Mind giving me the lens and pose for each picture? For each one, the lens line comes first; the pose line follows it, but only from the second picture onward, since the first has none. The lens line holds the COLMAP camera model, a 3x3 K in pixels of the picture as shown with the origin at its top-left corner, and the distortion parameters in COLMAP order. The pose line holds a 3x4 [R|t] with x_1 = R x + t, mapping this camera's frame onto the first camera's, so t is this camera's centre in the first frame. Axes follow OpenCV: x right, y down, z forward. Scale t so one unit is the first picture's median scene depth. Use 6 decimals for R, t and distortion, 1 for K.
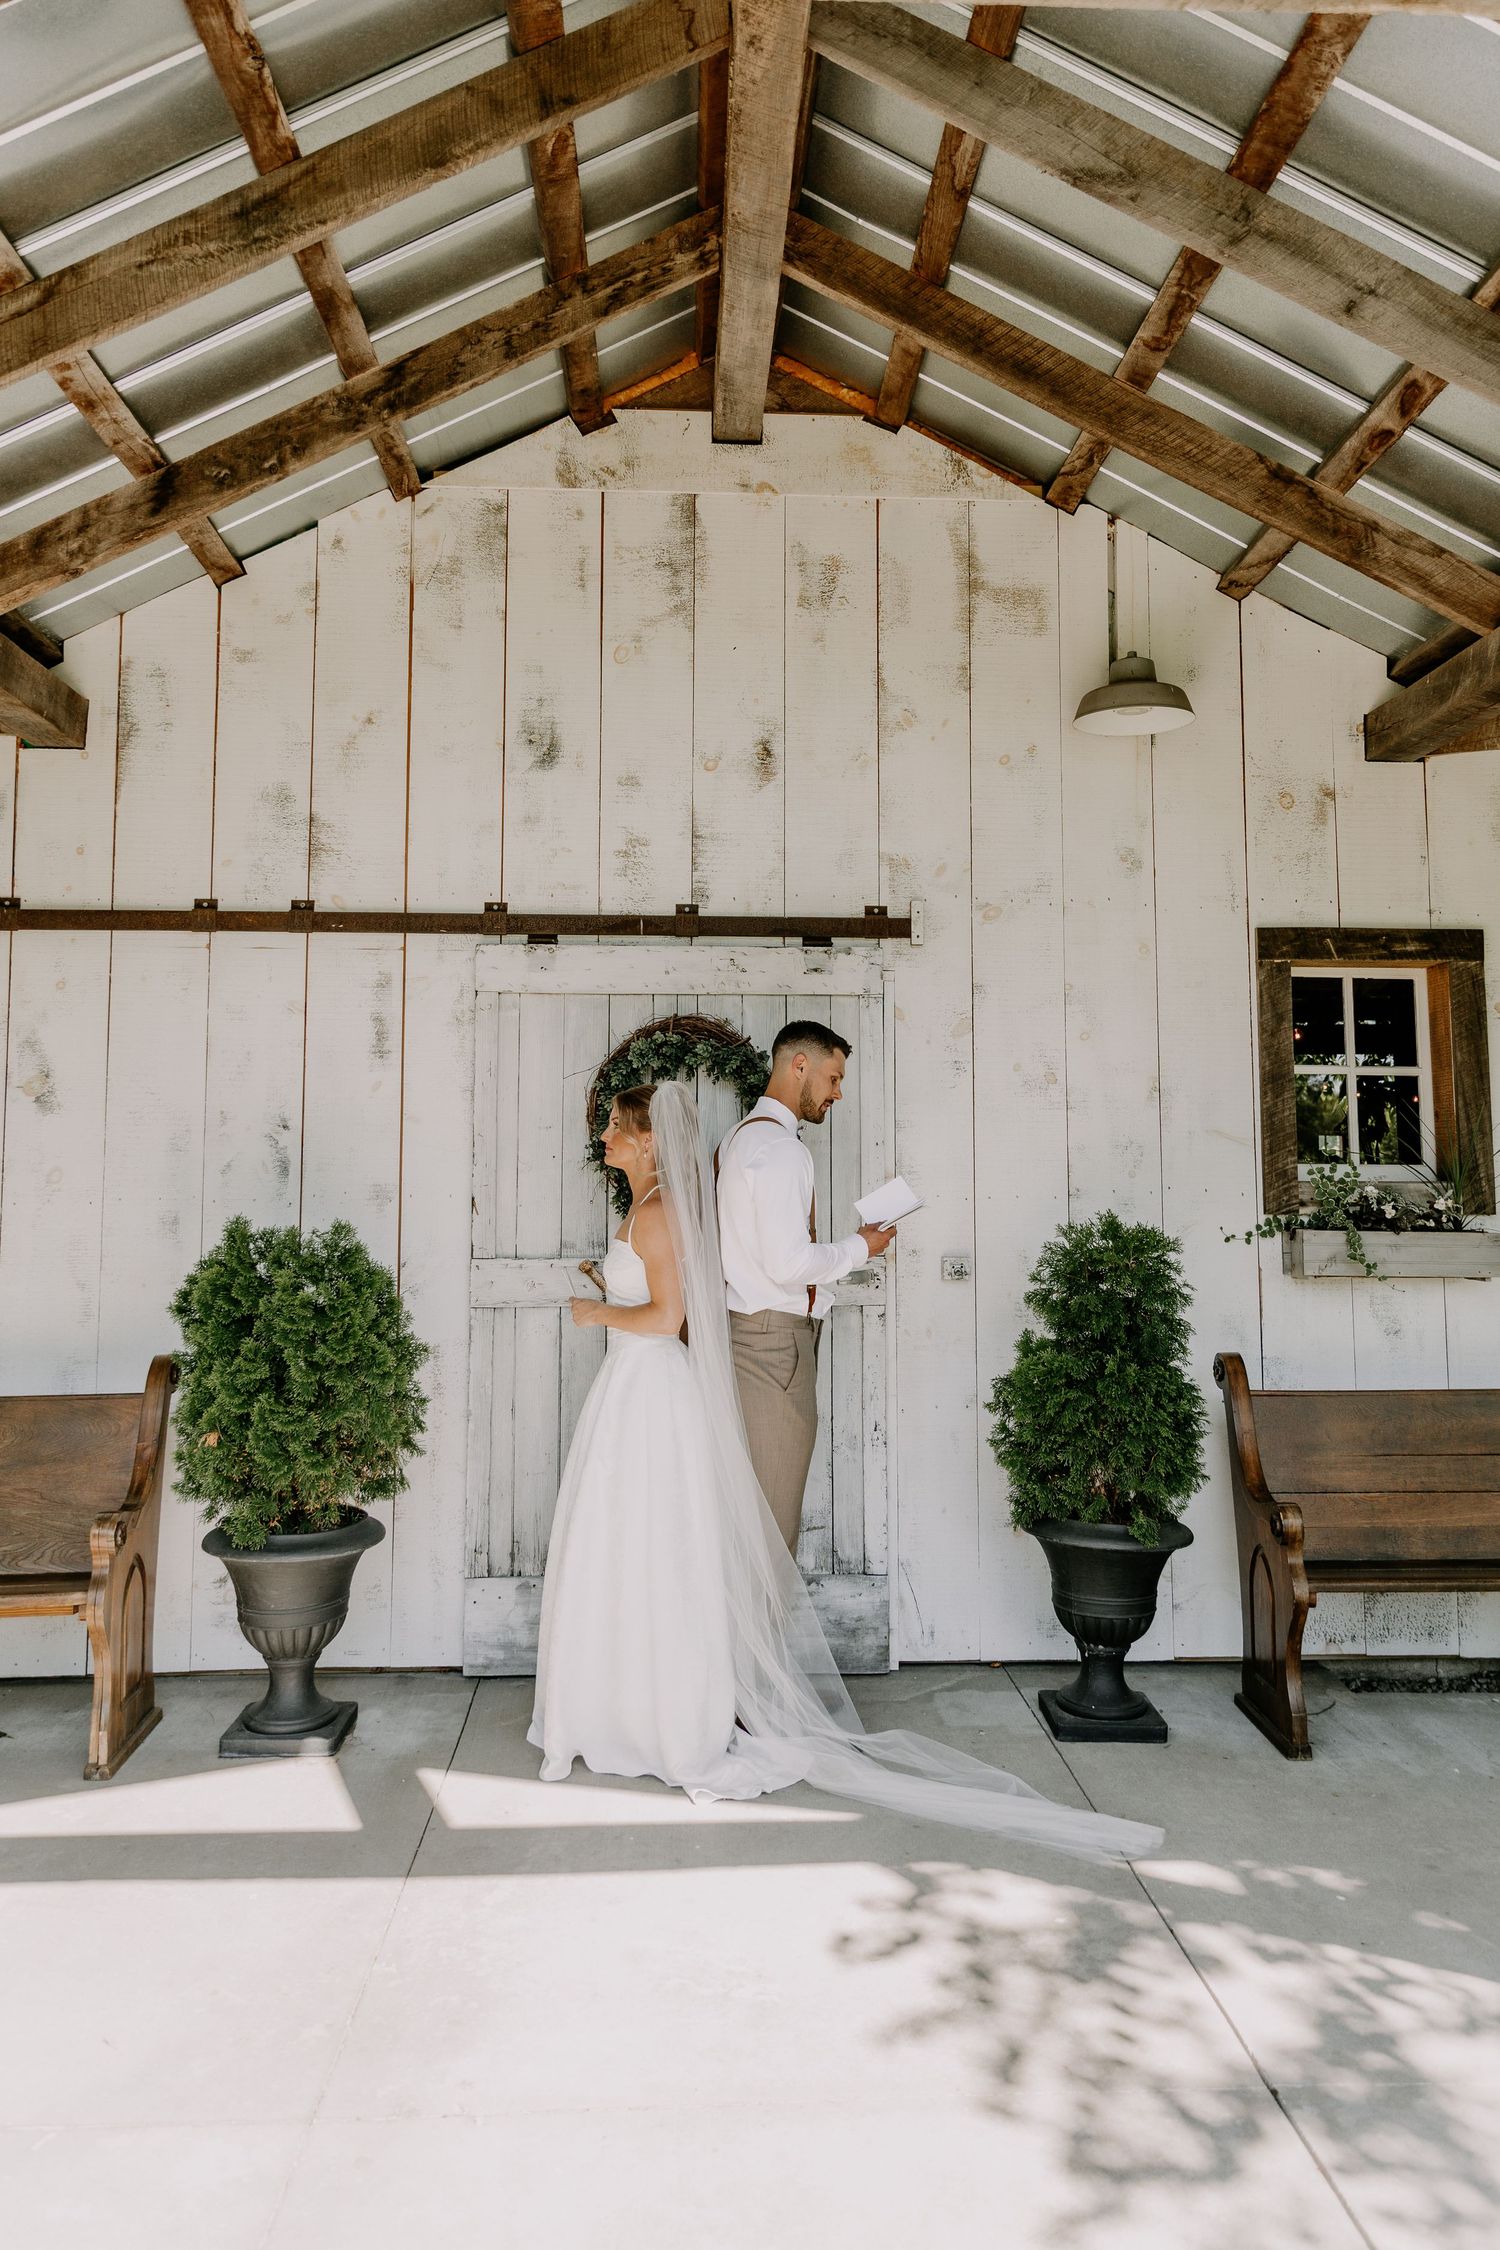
lens RADIAL K [[1795.4, 0, 761.9], [0, 1795.4, 1000.2], [0, 0, 1]] dist [0.006556, -0.001070]
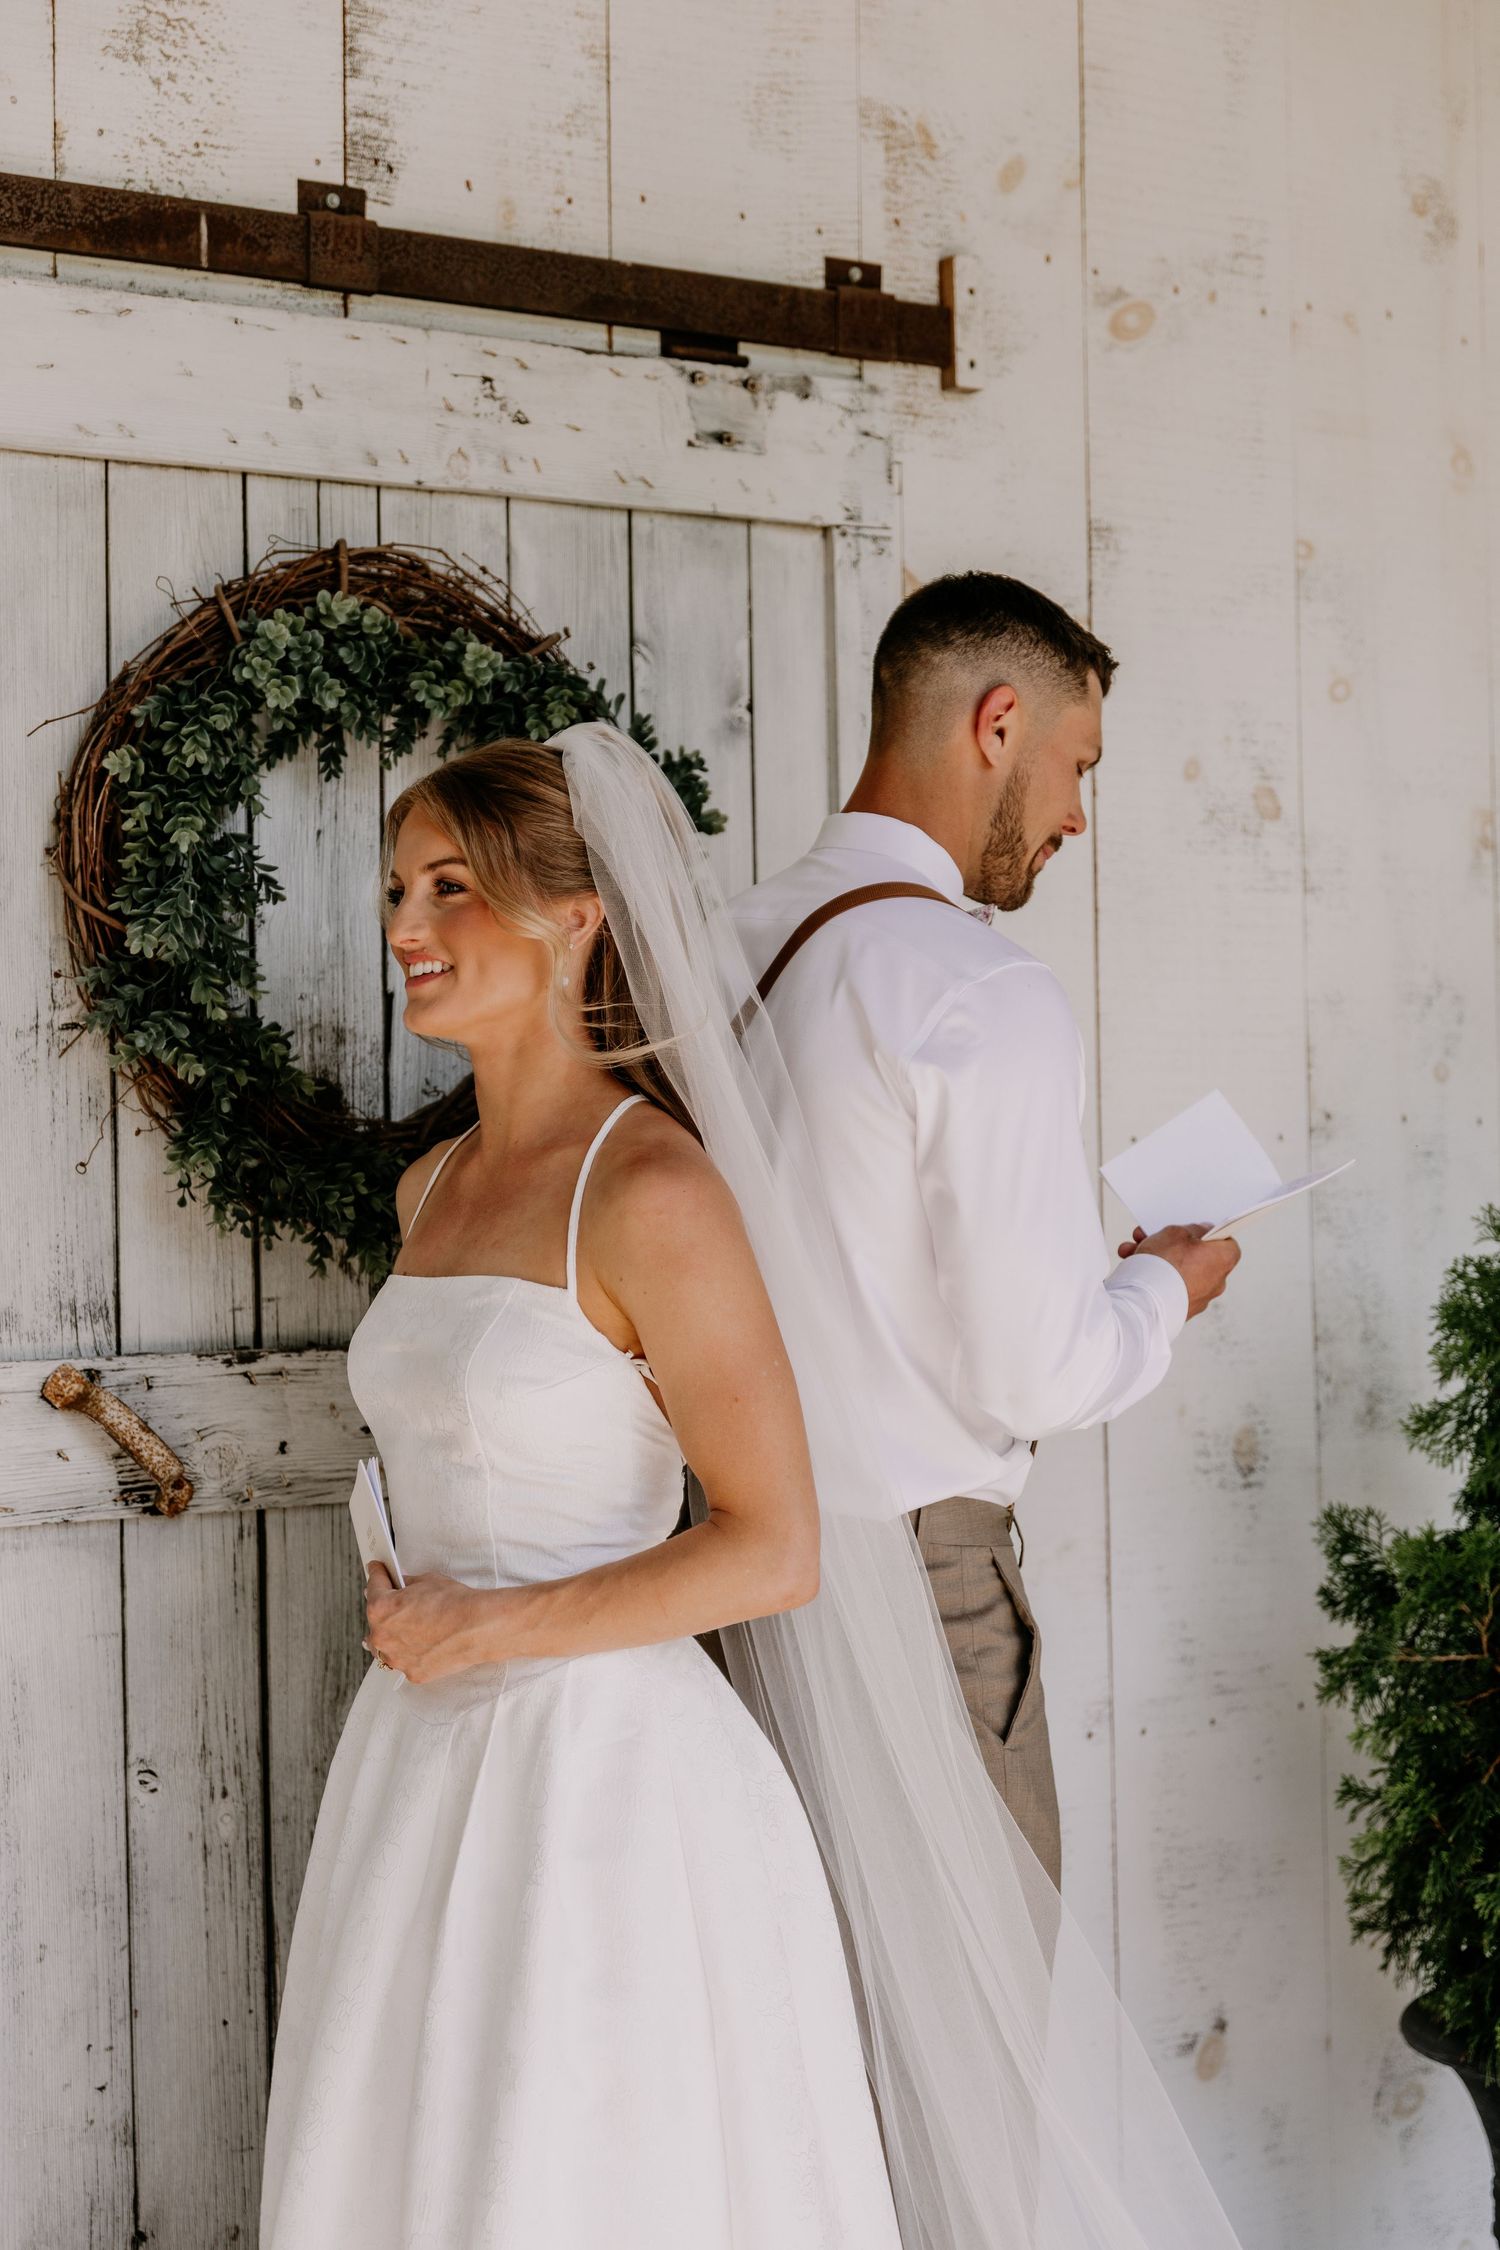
lens RADIAL K [[3599.8, 0, 754.9], [0, 3599.8, 1132.5], [0, 0, 1]] dist [-0.014932, 0.000000]
pose [[0.866459, -0.010561, 0.499137, -0.290399], [-0.035230, 0.995990, 0.082230, 0.054547], [-0.498004, -0.088834, 0.862613, 0.440727]]
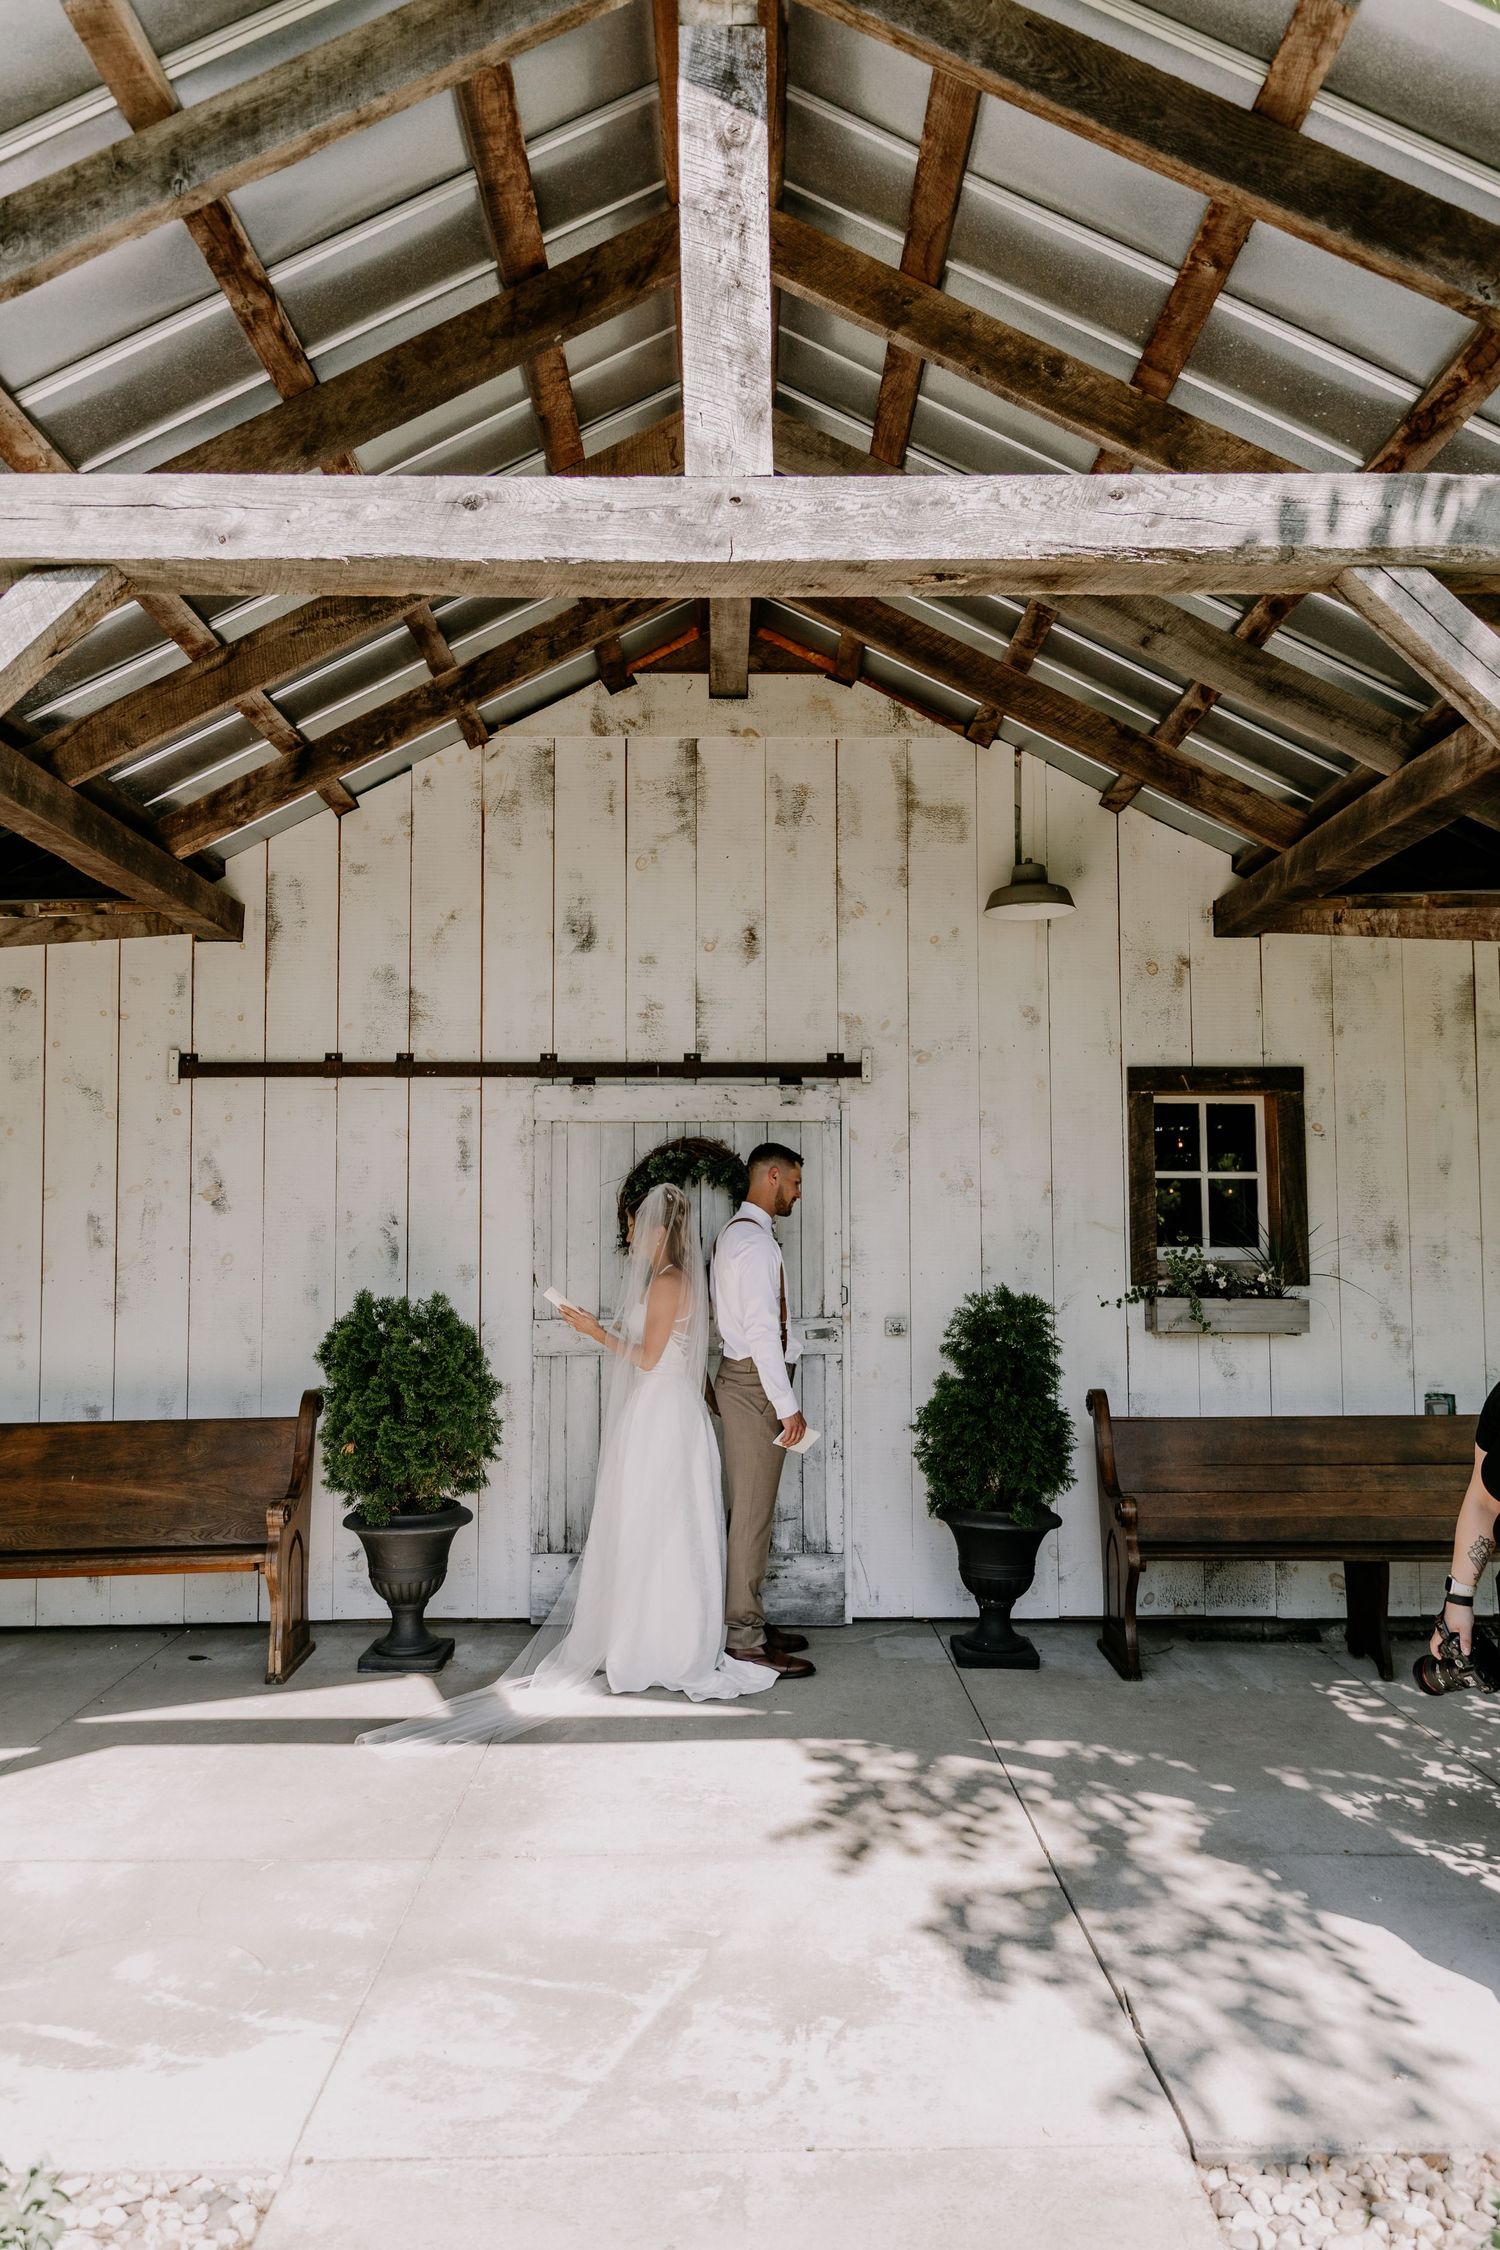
lens RADIAL K [[1795.4, 0, 751.9], [0, 1795.4, 1124.0], [0, 0, 1]] dist [0.006556, -0.001070]
pose [[0.998879, -0.006520, -0.046887, 0.065690], [0.008033, 0.999451, 0.032146, -0.044598], [0.046652, -0.032487, 0.998383, -0.329961]]
